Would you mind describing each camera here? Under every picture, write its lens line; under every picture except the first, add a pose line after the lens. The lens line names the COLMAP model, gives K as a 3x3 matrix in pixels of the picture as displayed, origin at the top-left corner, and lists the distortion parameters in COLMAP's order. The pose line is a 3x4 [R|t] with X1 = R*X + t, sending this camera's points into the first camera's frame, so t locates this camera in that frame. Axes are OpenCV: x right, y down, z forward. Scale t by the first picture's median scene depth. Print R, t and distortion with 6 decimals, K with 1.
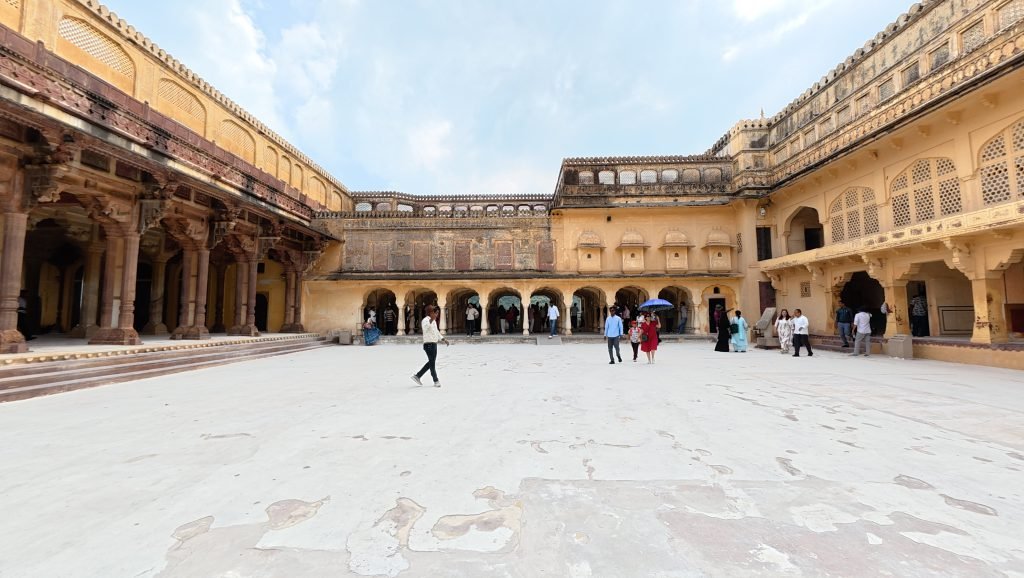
lens RADIAL K [[398.0, 0, 508.5], [0, 398.0, 285.6], [0, 0, 1]] dist [-0.001039, -0.001283]
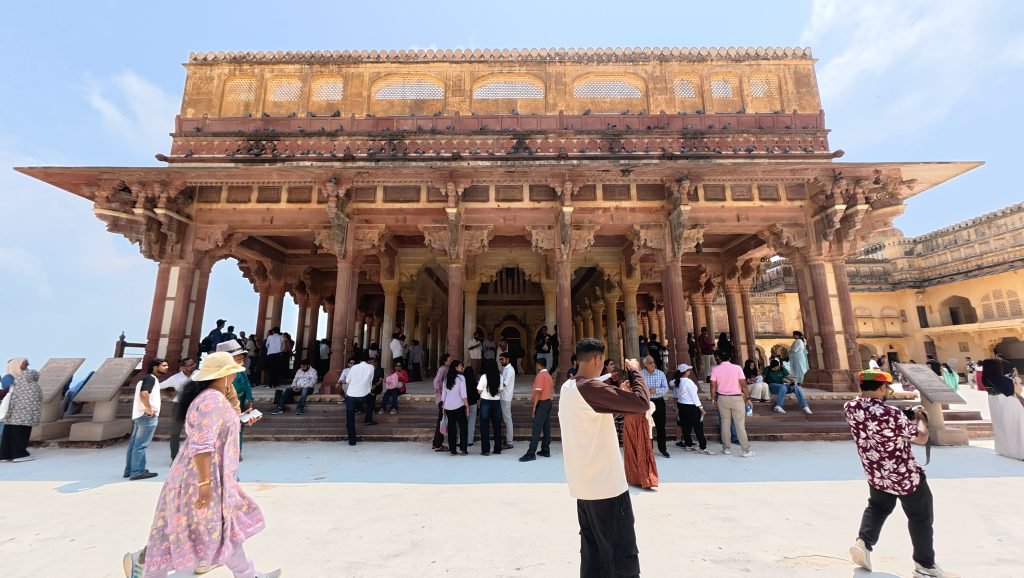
lens RADIAL K [[398.0, 0, 521.9], [0, 398.0, 285.7], [0, 0, 1]] dist [-0.001039, -0.001283]
pose [[0.998678, 0.011004, 0.050209, -1.212878], [-0.004693, 0.992257, -0.124111, -0.031883], [-0.051186, 0.123711, 0.990997, -0.571685]]
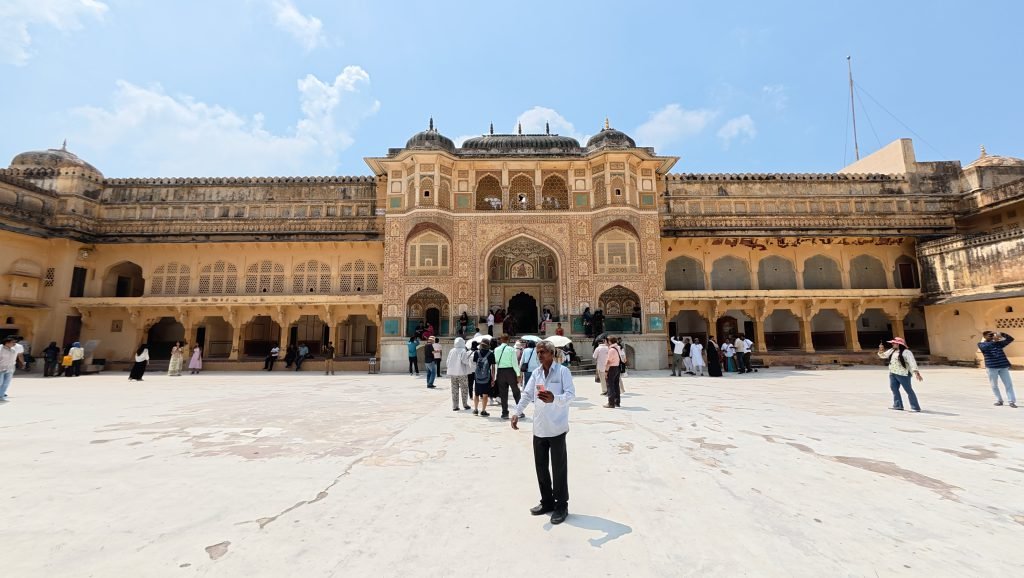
lens RADIAL K [[398.0, 0, 516.3], [0, 398.0, 285.1], [0, 0, 1]] dist [-0.001039, -0.001283]
pose [[-0.048679, 0.149071, 0.987628, -0.634009], [-0.067936, 0.986016, -0.152176, -0.013595], [-0.996501, -0.074503, -0.037871, -0.229963]]
